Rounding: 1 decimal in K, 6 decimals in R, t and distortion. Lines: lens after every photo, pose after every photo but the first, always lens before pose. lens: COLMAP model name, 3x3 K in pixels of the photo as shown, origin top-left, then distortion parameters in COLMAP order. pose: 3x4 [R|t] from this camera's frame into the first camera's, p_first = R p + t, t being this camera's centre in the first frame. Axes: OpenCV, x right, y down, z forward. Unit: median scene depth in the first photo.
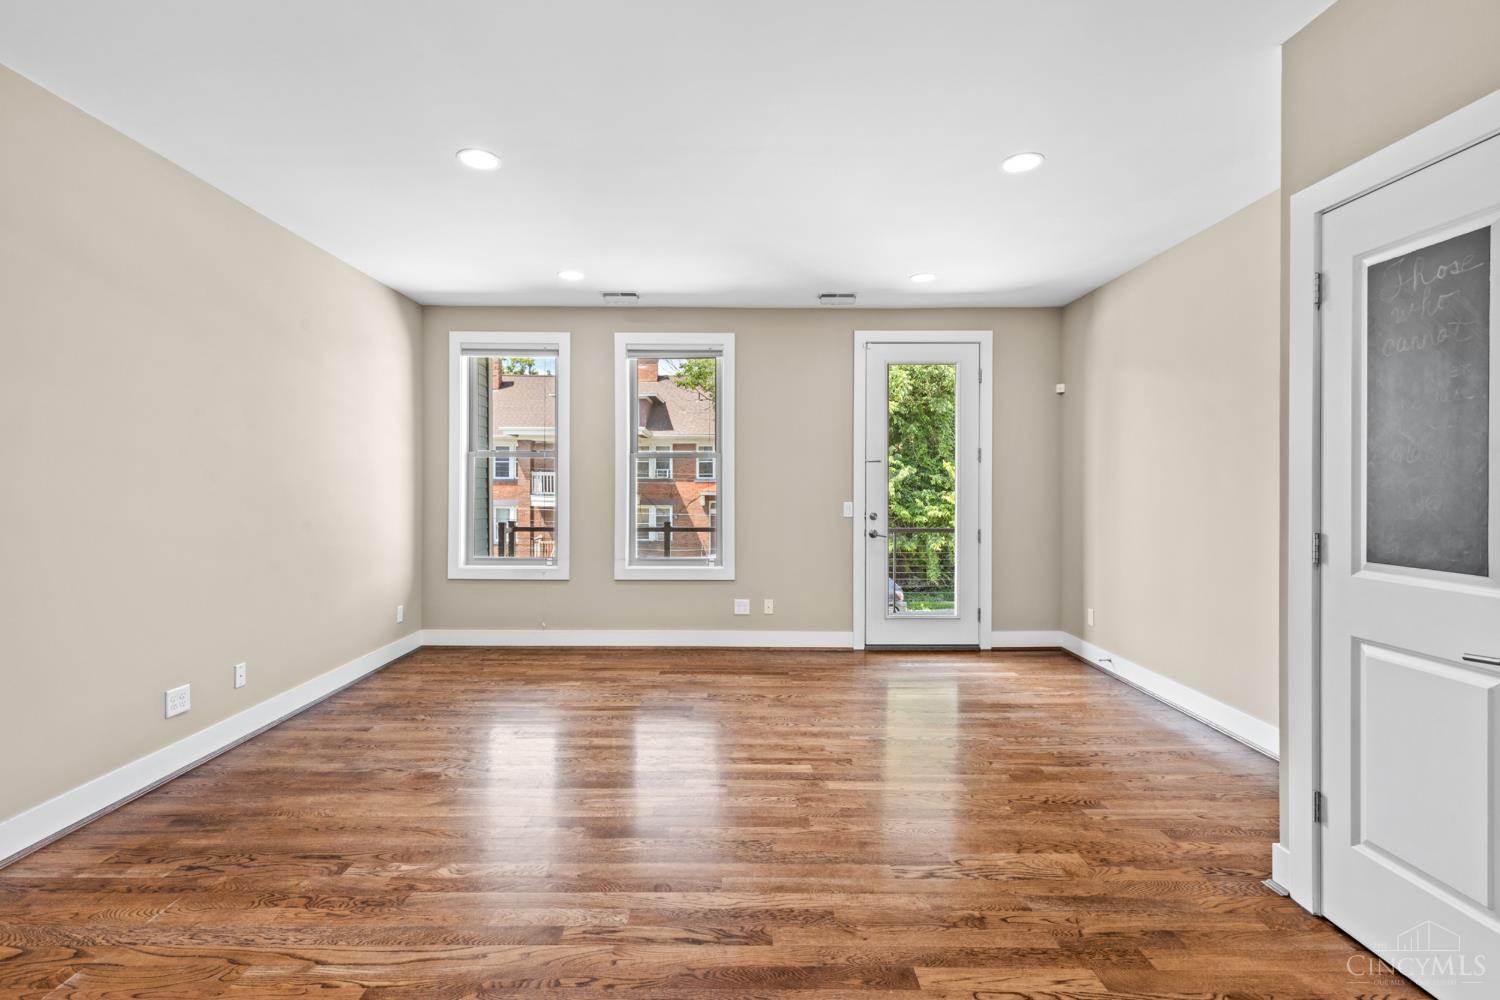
lens RADIAL K [[676.4, 0, 741.1], [0, 676.4, 489.0], [0, 0, 1]] dist [0.007979, -0.000892]
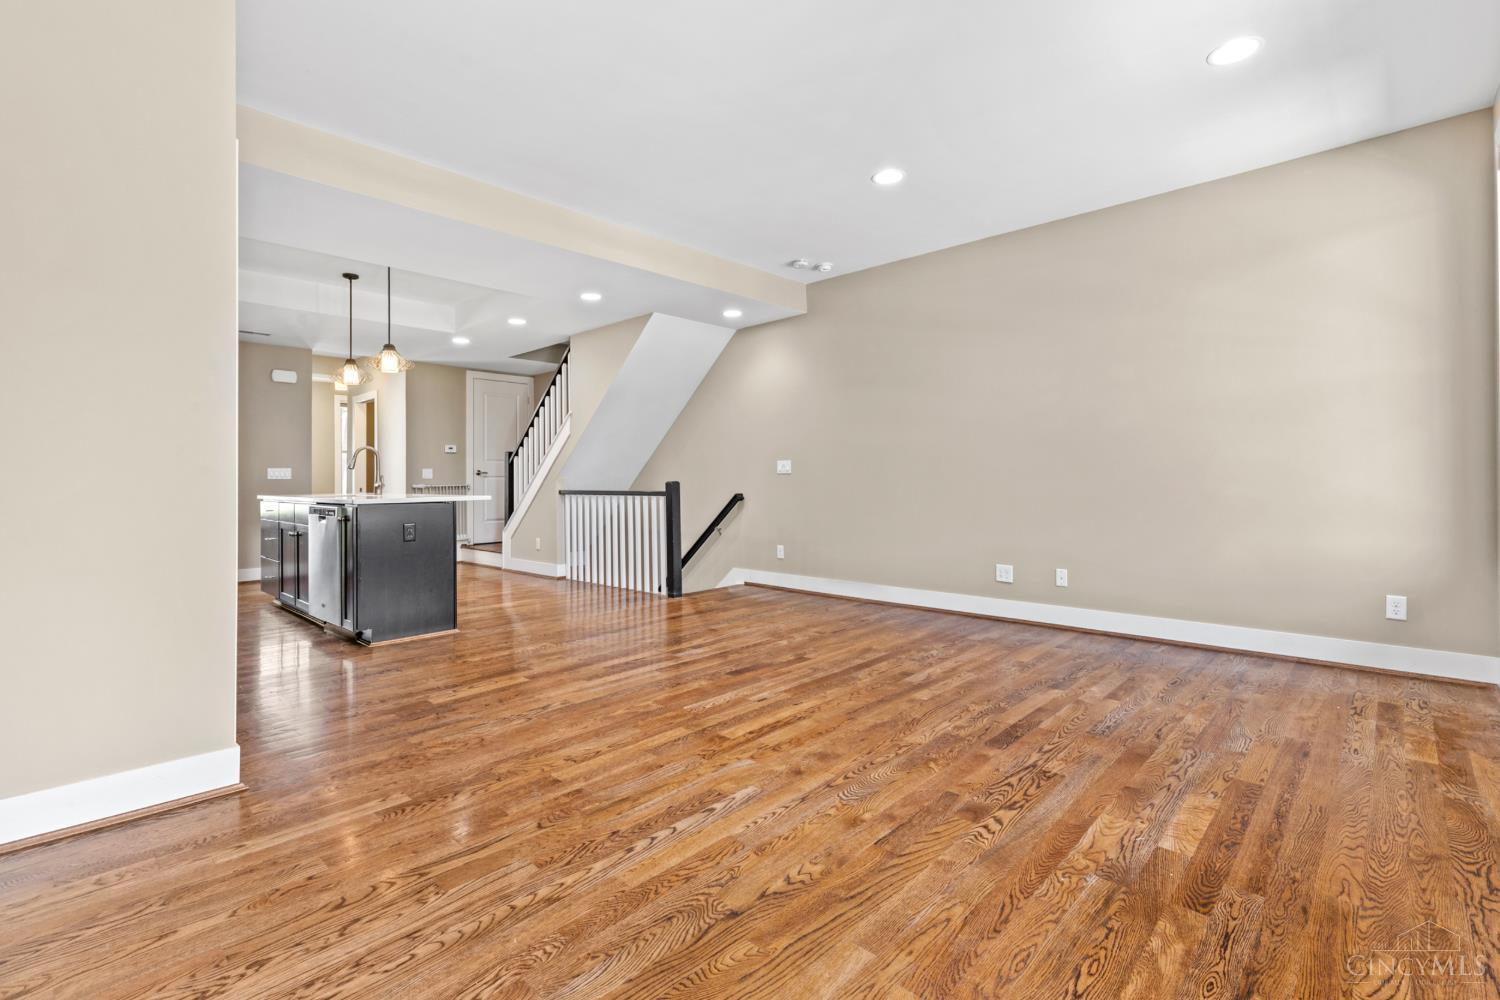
lens RADIAL K [[676.4, 0, 747.1], [0, 676.4, 473.3], [0, 0, 1]] dist [0.007979, -0.000892]
pose [[-0.689959, -0.000201, -0.723848, 0.416047], [0.003811, 0.999985, -0.003910, 0.047081], [0.723838, -0.005457, -0.689948, 0.947886]]
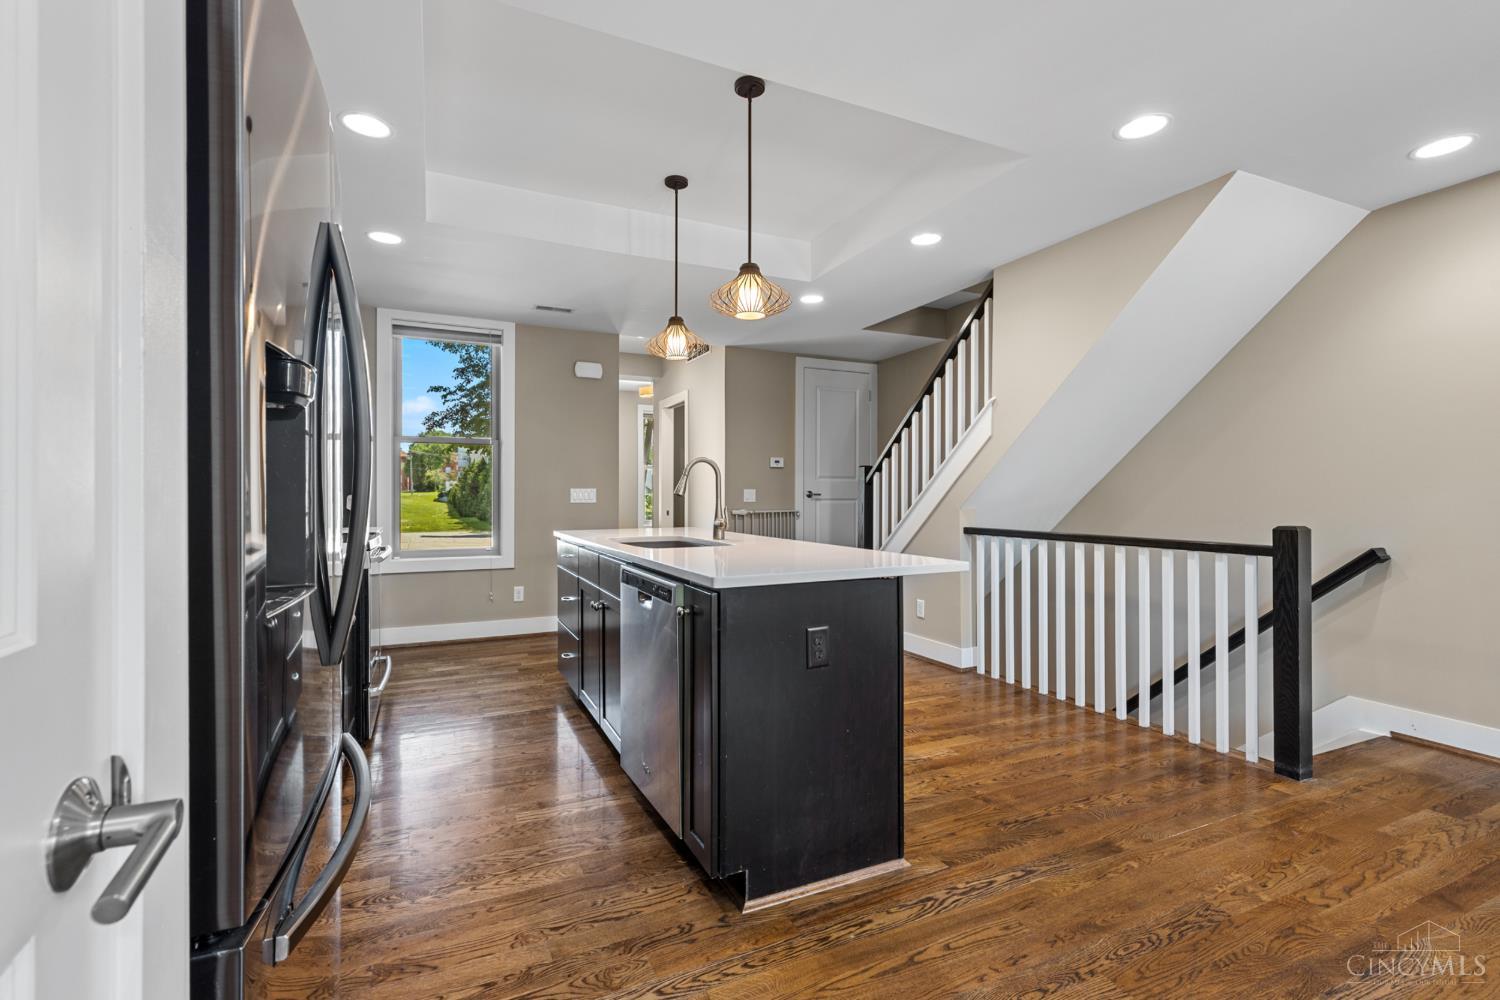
lens RADIAL K [[676.4, 0, 745.2], [0, 676.4, 492.5], [0, 0, 1]] dist [0.007979, -0.000892]
pose [[-0.907637, -0.000789, -0.419756, 0.291579], [-0.002067, 0.999995, 0.002590, 0.030397], [0.419752, 0.003218, -0.907633, 0.396572]]
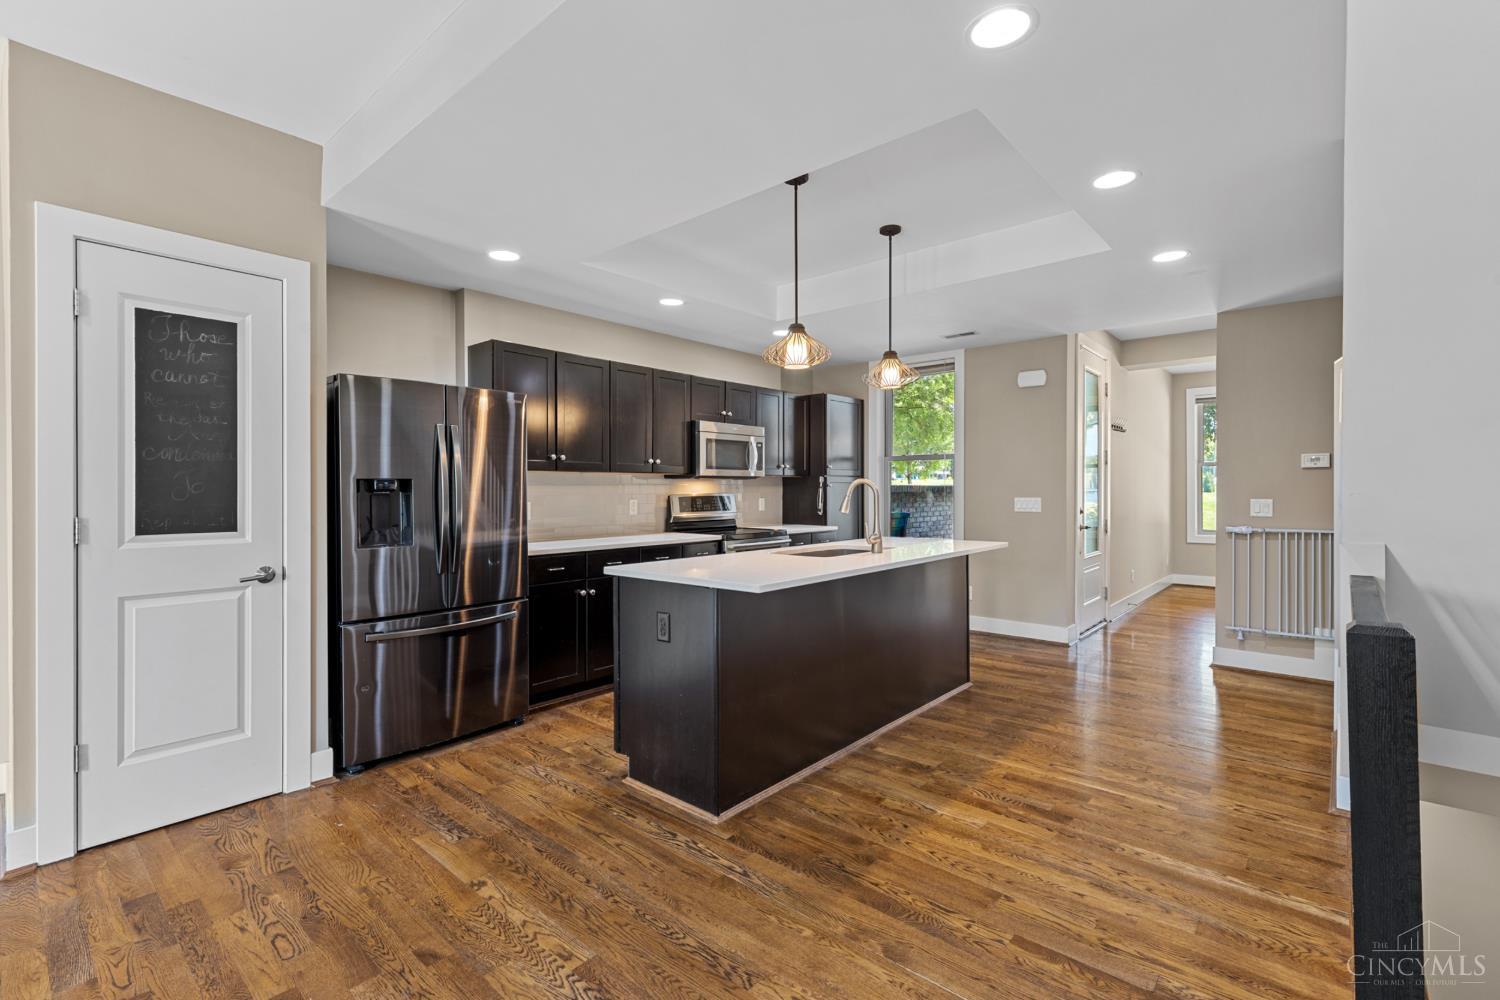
lens RADIAL K [[676.4, 0, 736.0], [0, 676.4, 489.9], [0, 0, 1]] dist [0.007979, -0.000892]
pose [[-0.742980, -0.000568, 0.669313, -0.283883], [0.005388, 0.999962, 0.006829, 0.006348], [-0.669292, 0.008680, -0.742949, 0.427737]]
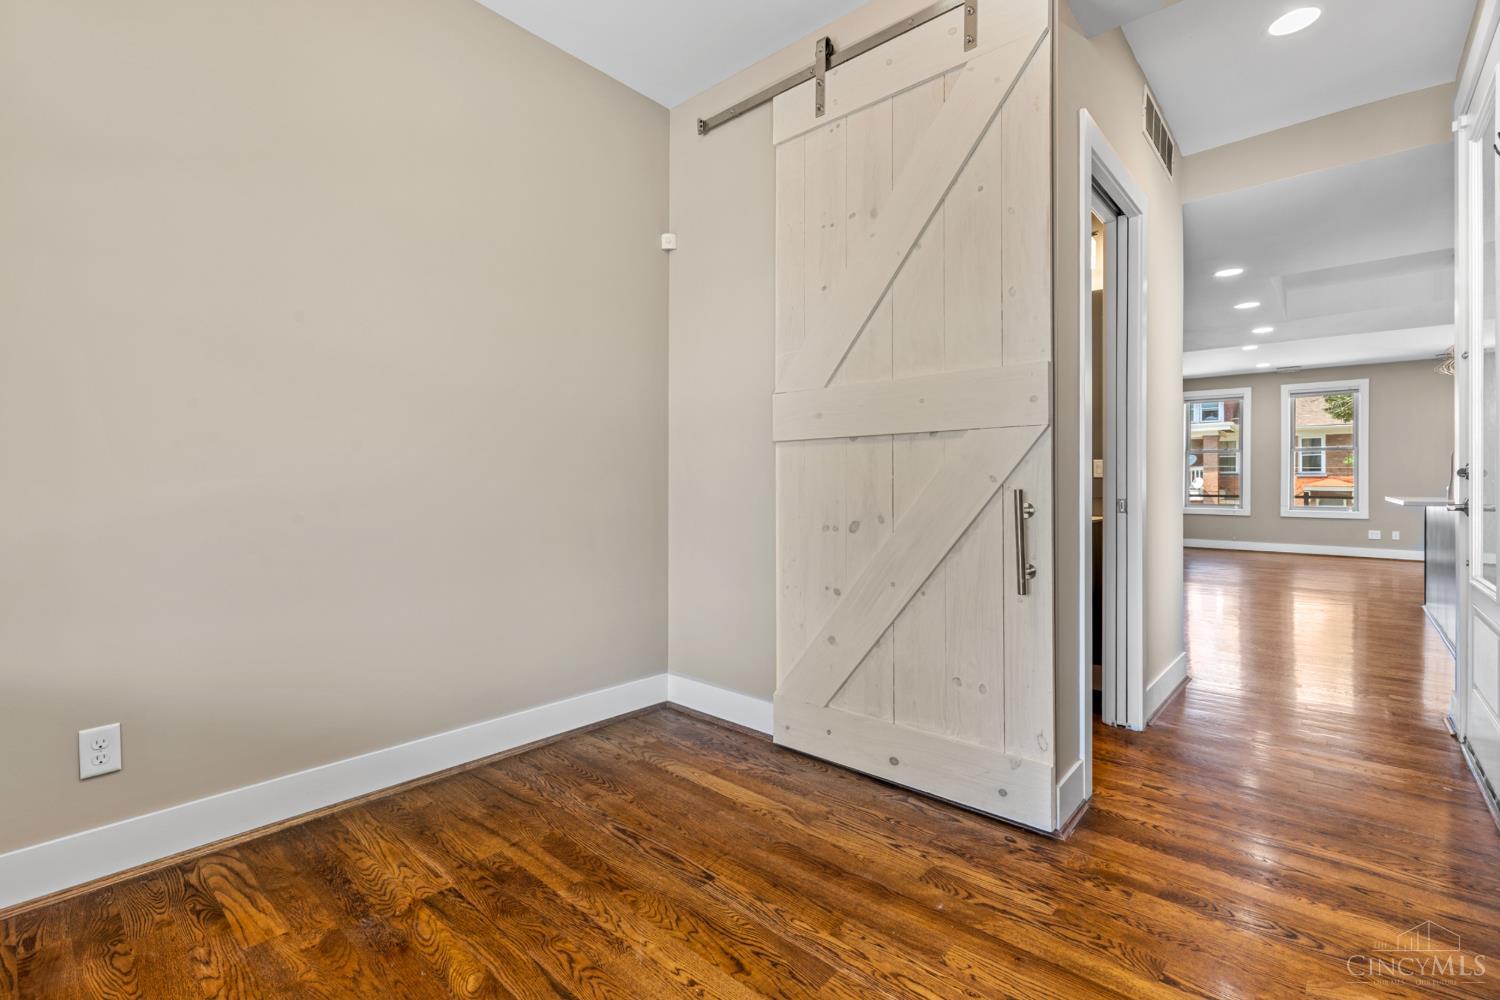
lens RADIAL K [[676.4, 0, 739.7], [0, 676.4, 482.3], [0, 0, 1]] dist [0.007979, -0.000892]
pose [[0.740652, 0.000725, -0.671889, -0.031591], [-0.004134, 0.999985, -0.003478, 0.052088], [0.671876, 0.005354, 0.740644, -1.416037]]
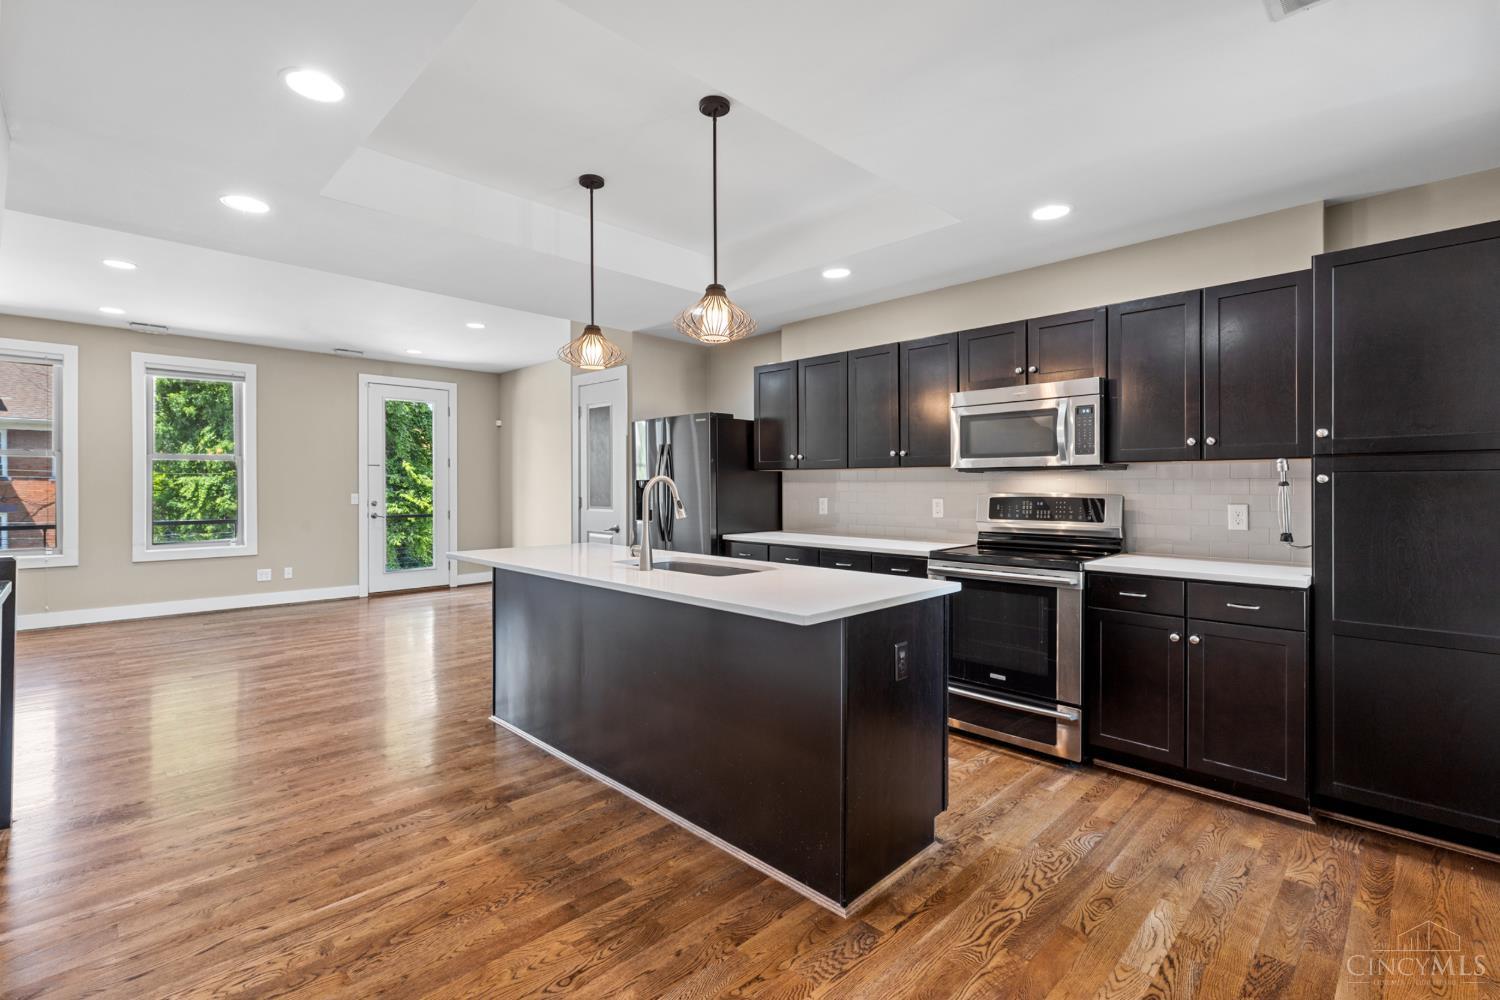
lens RADIAL K [[676.4, 0, 740.5], [0, 676.4, 488.2], [0, 0, 1]] dist [0.007979, -0.000892]
pose [[0.718864, -0.004685, 0.695135, -0.249935], [0.005575, 0.999984, 0.000974, 0.010693], [-0.695129, 0.003175, 0.718878, -0.587649]]
